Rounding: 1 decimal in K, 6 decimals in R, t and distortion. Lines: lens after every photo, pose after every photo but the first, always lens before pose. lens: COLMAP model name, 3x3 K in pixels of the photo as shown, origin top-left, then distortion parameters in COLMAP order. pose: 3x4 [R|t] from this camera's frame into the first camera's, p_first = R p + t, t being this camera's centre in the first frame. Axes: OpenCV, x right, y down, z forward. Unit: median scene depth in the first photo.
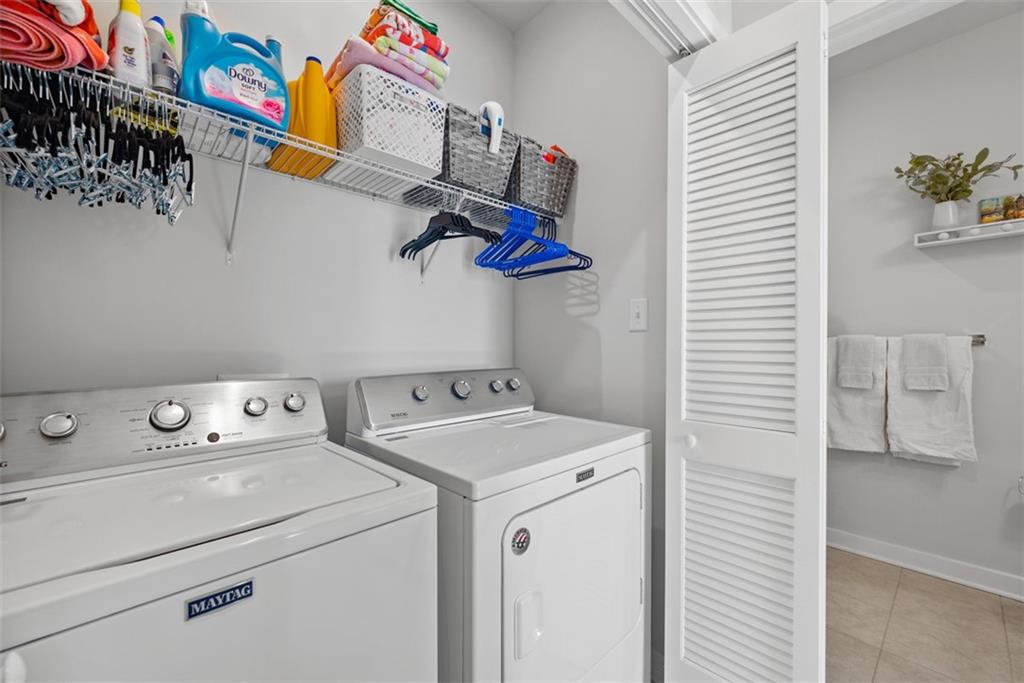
lens RADIAL K [[400.7, 0, 518.9], [0, 400.7, 347.6], [0, 0, 1]] dist [-0.002069, -0.000293]
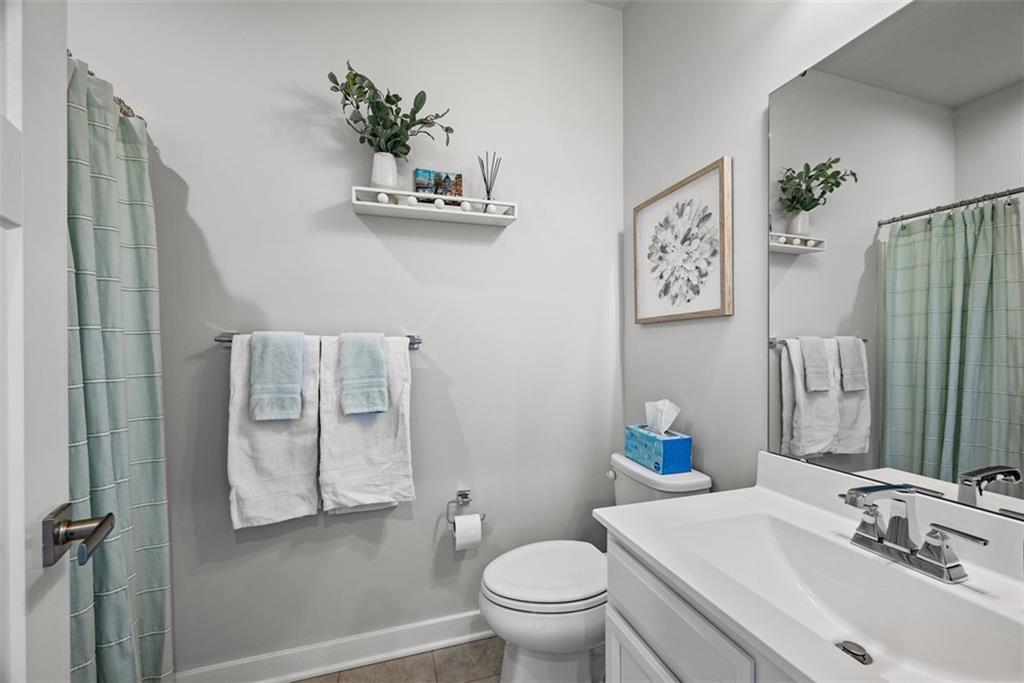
lens RADIAL K [[400.7, 0, 514.4], [0, 400.7, 348.1], [0, 0, 1]] dist [-0.002069, -0.000293]
pose [[0.423399, -0.001253, 0.905942, 0.492124], [0.000812, 0.999999, 0.001003, -0.007560], [-0.905943, 0.000310, 0.423400, 0.463580]]
